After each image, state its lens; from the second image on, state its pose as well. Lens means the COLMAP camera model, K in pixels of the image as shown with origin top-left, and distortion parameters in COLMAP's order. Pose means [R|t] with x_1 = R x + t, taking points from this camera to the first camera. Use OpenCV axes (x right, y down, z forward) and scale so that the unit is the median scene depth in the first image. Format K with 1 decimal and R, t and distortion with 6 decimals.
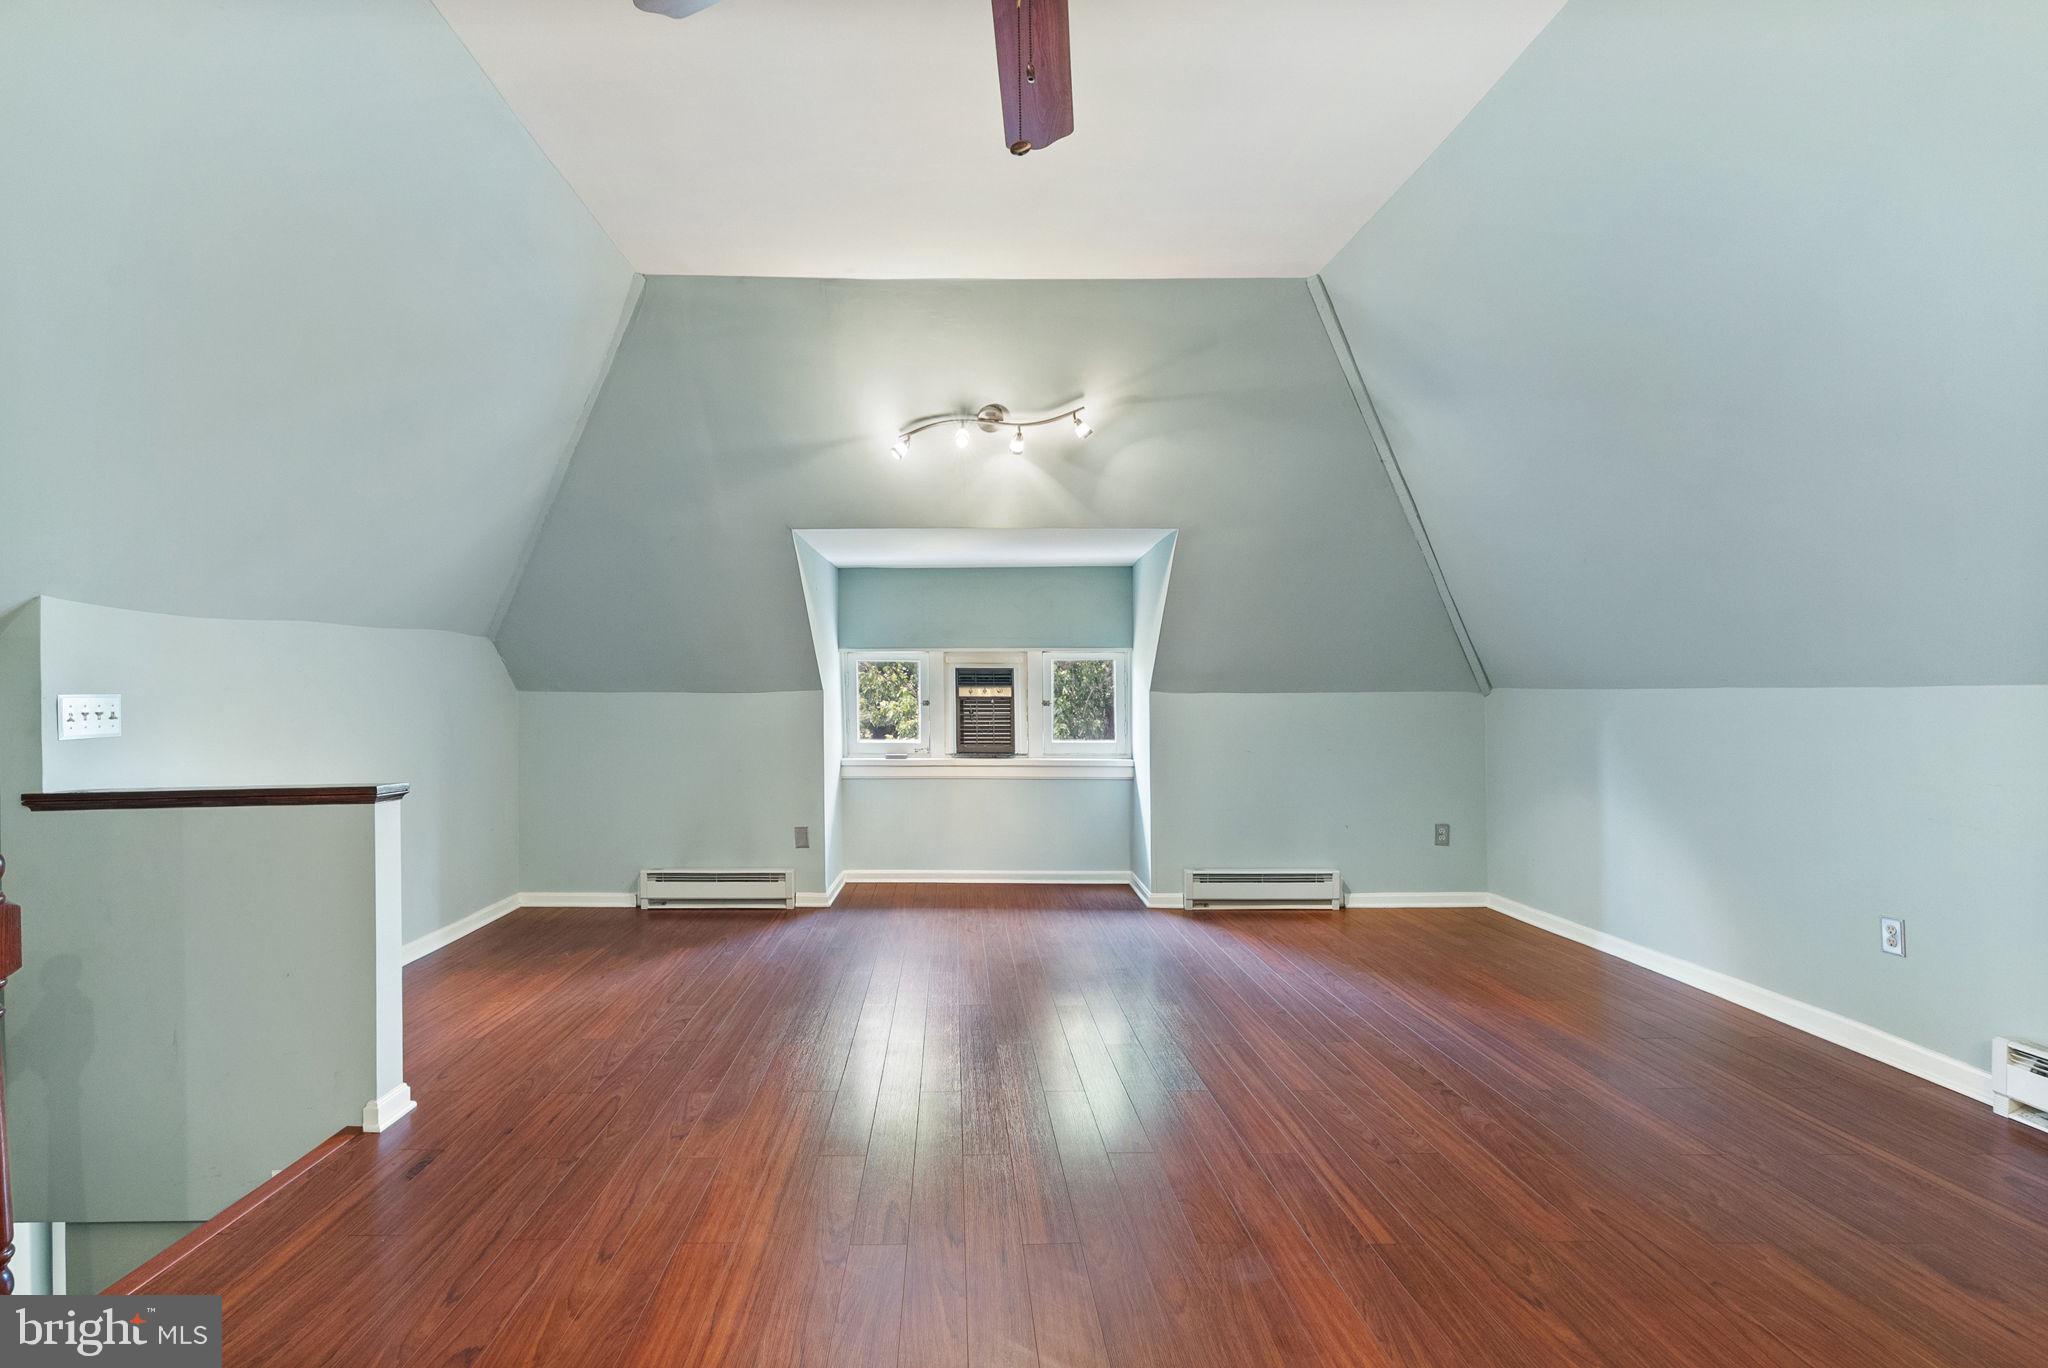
lens RADIAL K [[952.9, 0, 1031.1], [0, 952.9, 691.2], [0, 0, 1]] dist [-0.001215, 0.000169]
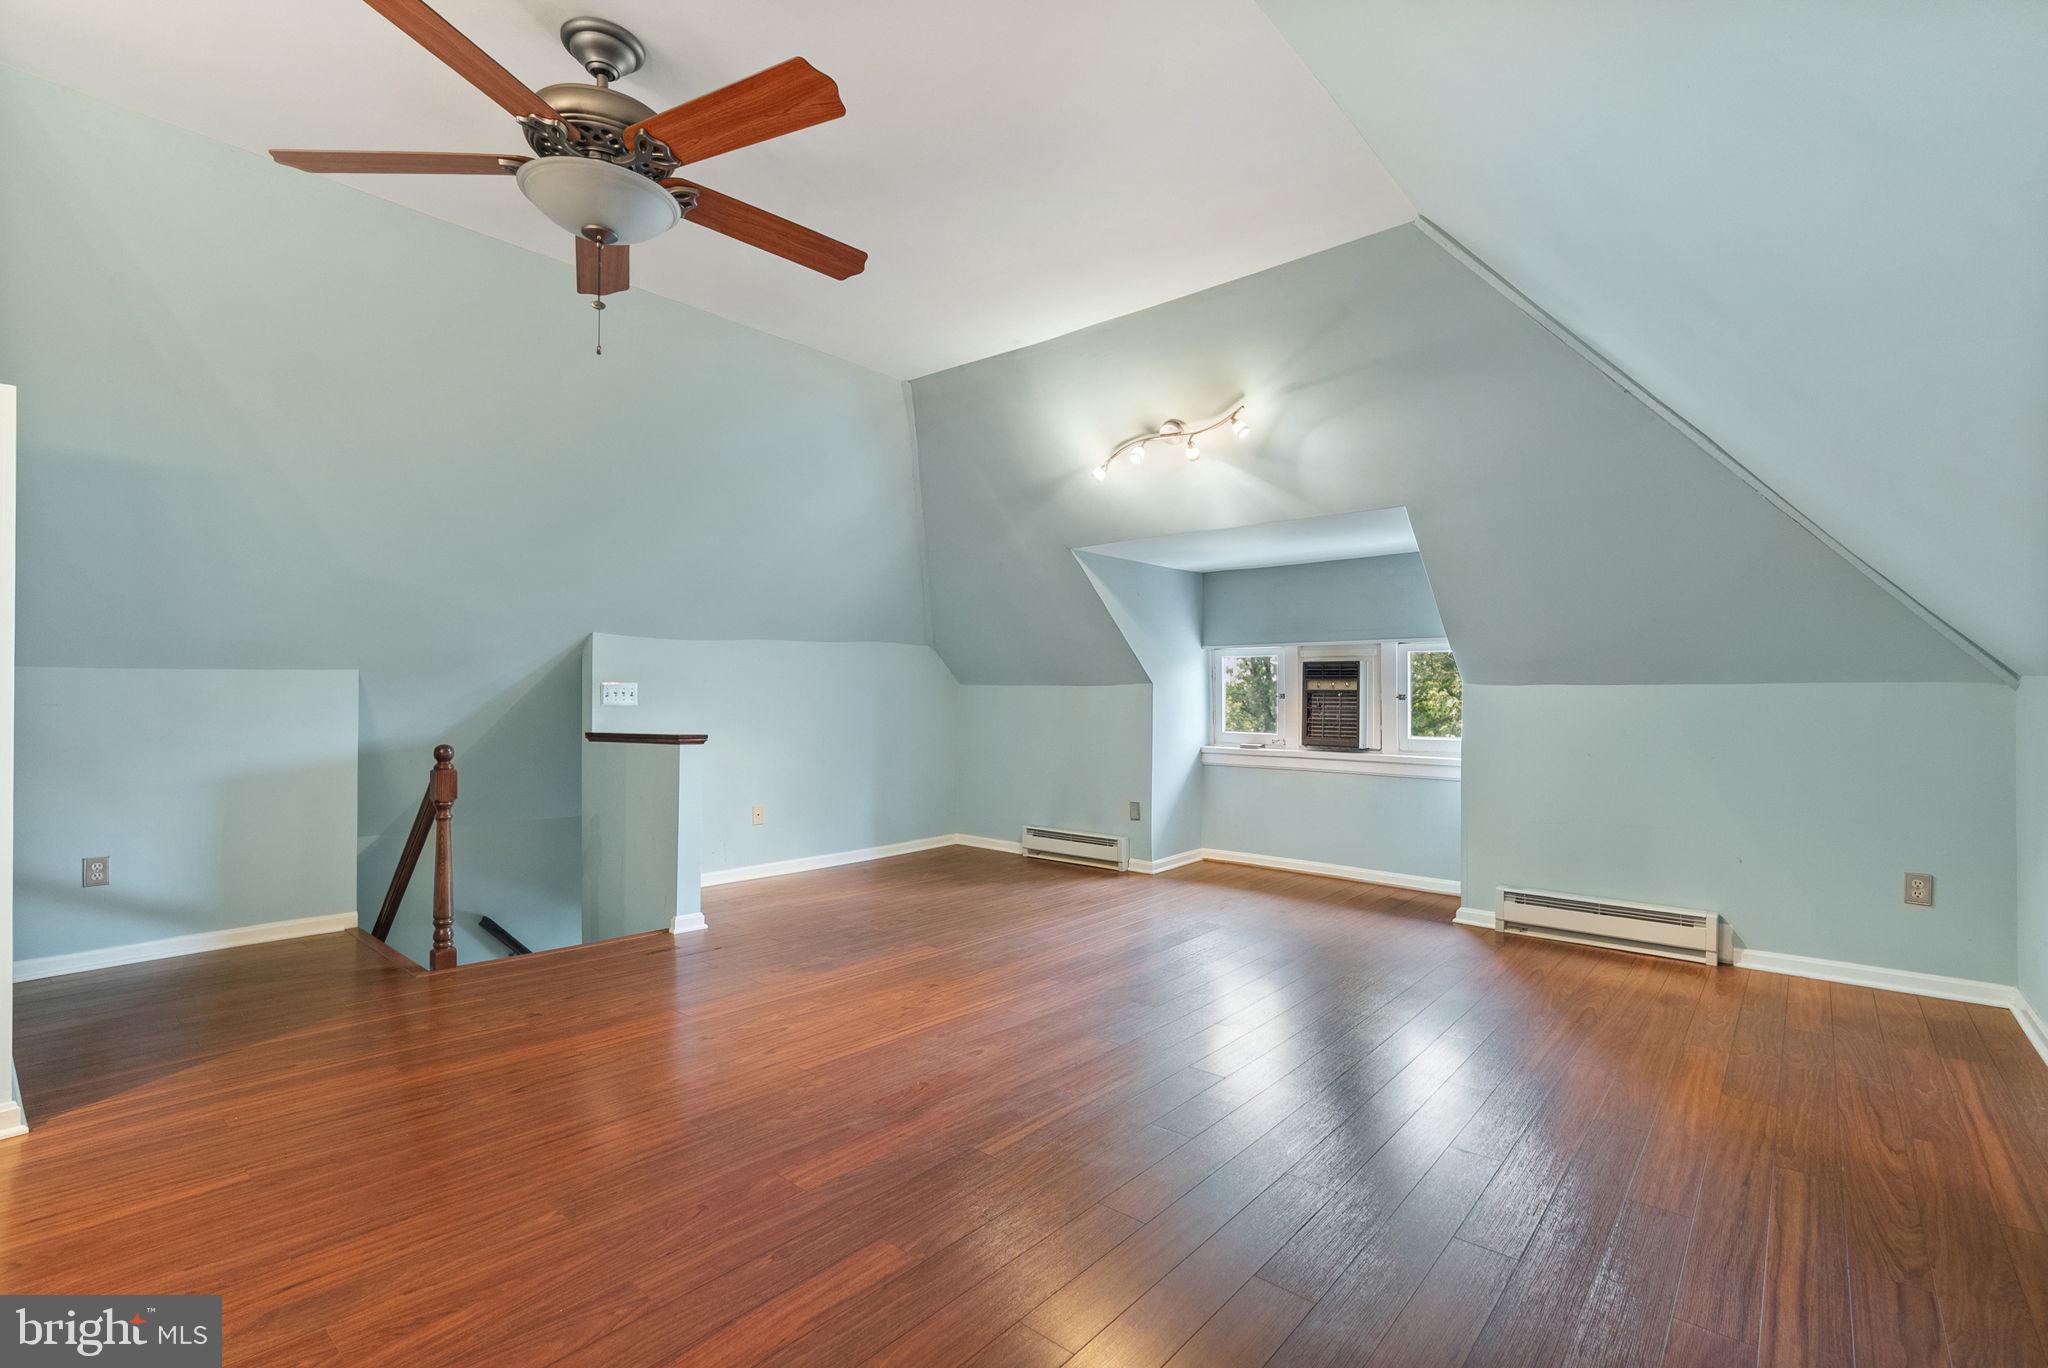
lens RADIAL K [[932.4, 0, 1024.0], [0, 932.4, 684.0], [0, 0, 1]] dist [-0.002427, 0.000132]
pose [[0.751408, -0.002994, -0.659831, 0.401513], [-0.002546, 0.999969, -0.007436, 0.008490], [0.659833, 0.007267, 0.751377, 0.063271]]
